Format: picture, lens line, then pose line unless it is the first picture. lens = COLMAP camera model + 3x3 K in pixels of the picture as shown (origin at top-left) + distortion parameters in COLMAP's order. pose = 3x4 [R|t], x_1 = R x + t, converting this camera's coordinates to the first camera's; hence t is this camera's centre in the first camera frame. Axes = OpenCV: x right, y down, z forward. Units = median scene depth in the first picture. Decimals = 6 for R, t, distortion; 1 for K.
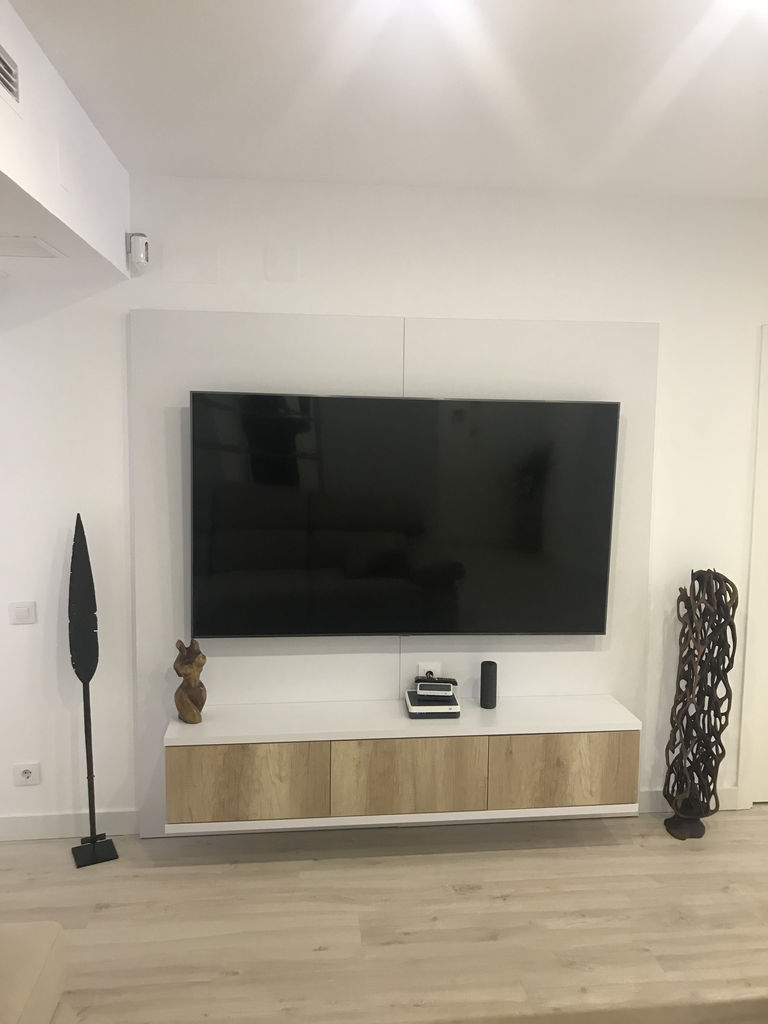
lens RADIAL K [[836.8, 0, 386.1], [0, 836.8, 502.4], [0, 0, 1]] dist [0.007900, -0.003465]
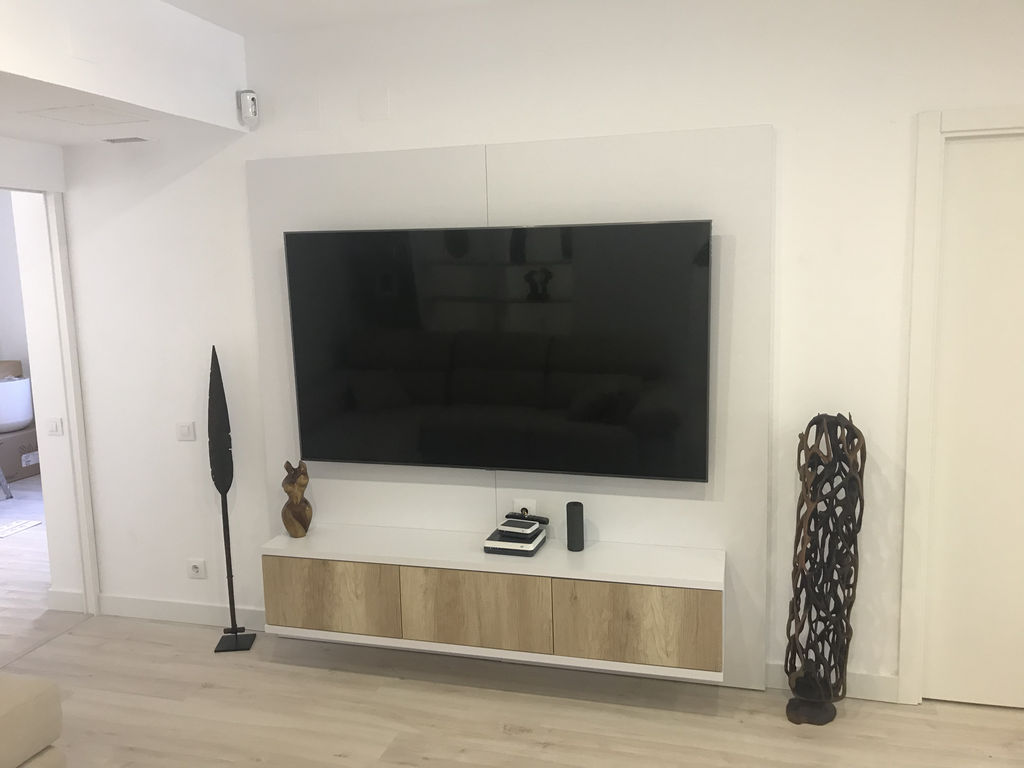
lens RADIAL K [[836.8, 0, 497.0], [0, 836.8, 377.9], [0, 0, 1]] dist [0.007900, -0.003465]
pose [[0.920912, 0.015275, -0.389470, 0.427557], [-0.001168, 0.999335, 0.036432, 0.015094], [0.389768, -0.033096, 0.920318, 0.100574]]
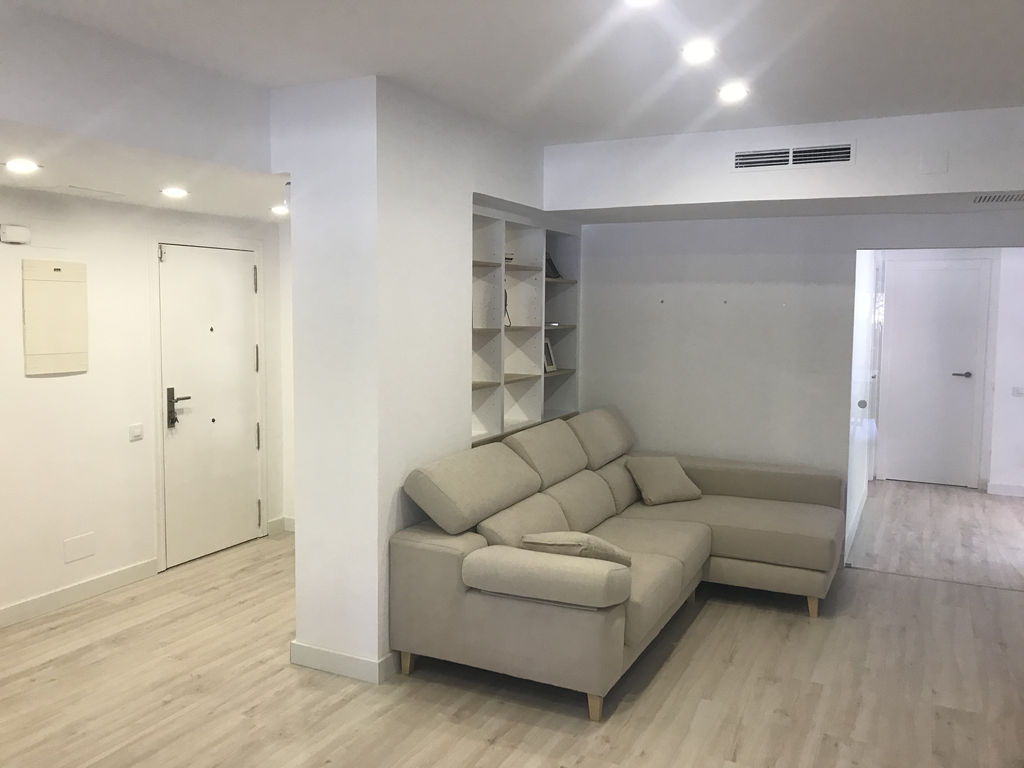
lens RADIAL K [[836.8, 0, 492.4], [0, 836.8, 368.8], [0, 0, 1]] dist [0.007900, -0.003465]
pose [[-0.548799, 0.046045, -0.834685, 1.187812], [-0.103584, 0.987041, 0.122555, -0.058348], [0.829512, 0.153718, -0.536918, 0.889607]]
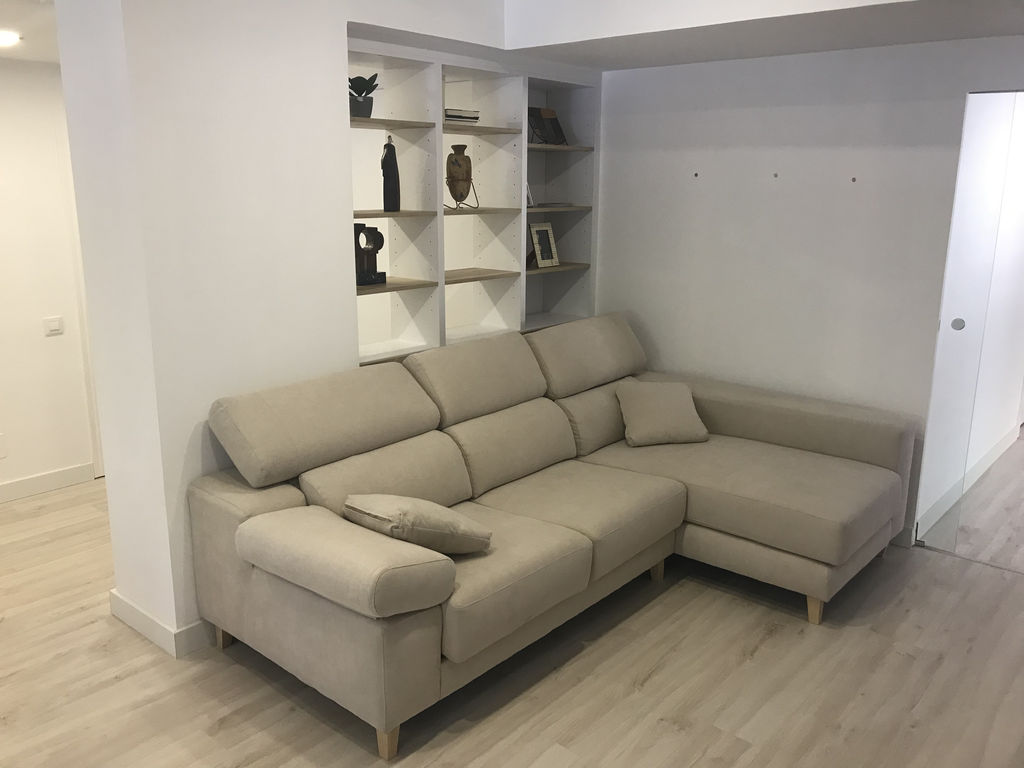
lens RADIAL K [[836.8, 0, 508.2], [0, 836.8, 372.4], [0, 0, 1]] dist [0.007900, -0.003465]
pose [[-0.736169, 0.135768, -0.663040, 0.640717], [-0.086816, 0.952636, 0.291459, -0.080997], [0.671207, 0.272125, -0.689514, 1.012168]]
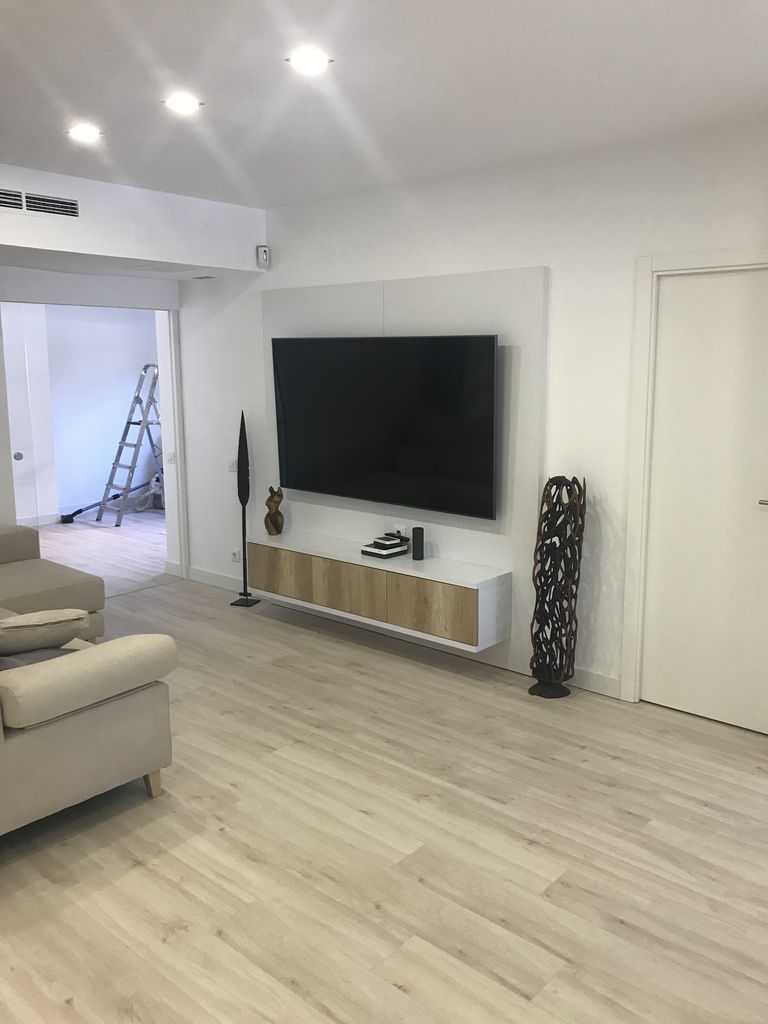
lens RADIAL K [[836.8, 0, 392.1], [0, 836.8, 495.9], [0, 0, 1]] dist [0.007900, -0.003465]
pose [[0.675373, 0.101835, -0.730411, 1.152312], [-0.065804, 0.994791, 0.077850, 0.035681], [0.734534, -0.004514, 0.678556, 0.027487]]
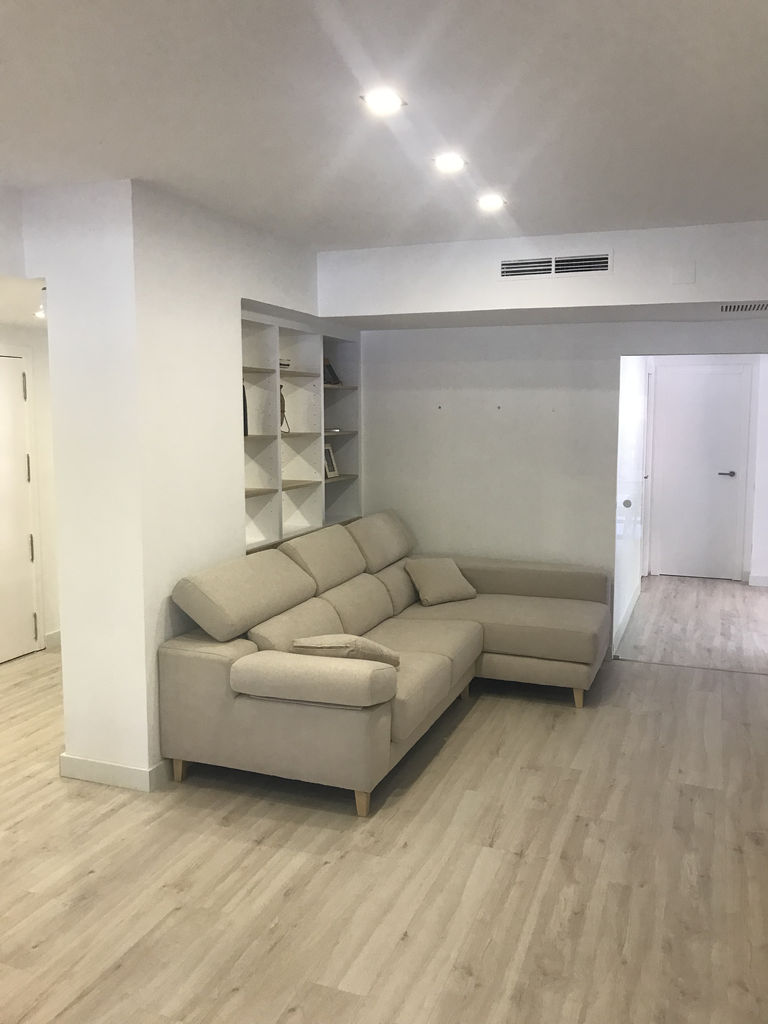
lens RADIAL K [[836.8, 0, 385.0], [0, 836.8, 494.9], [0, 0, 1]] dist [0.007900, -0.003465]
pose [[-0.460376, 0.075783, -0.884483, 1.172046], [-0.100989, 0.985410, 0.136995, -0.067229], [0.881961, 0.152393, -0.446006, 0.945148]]
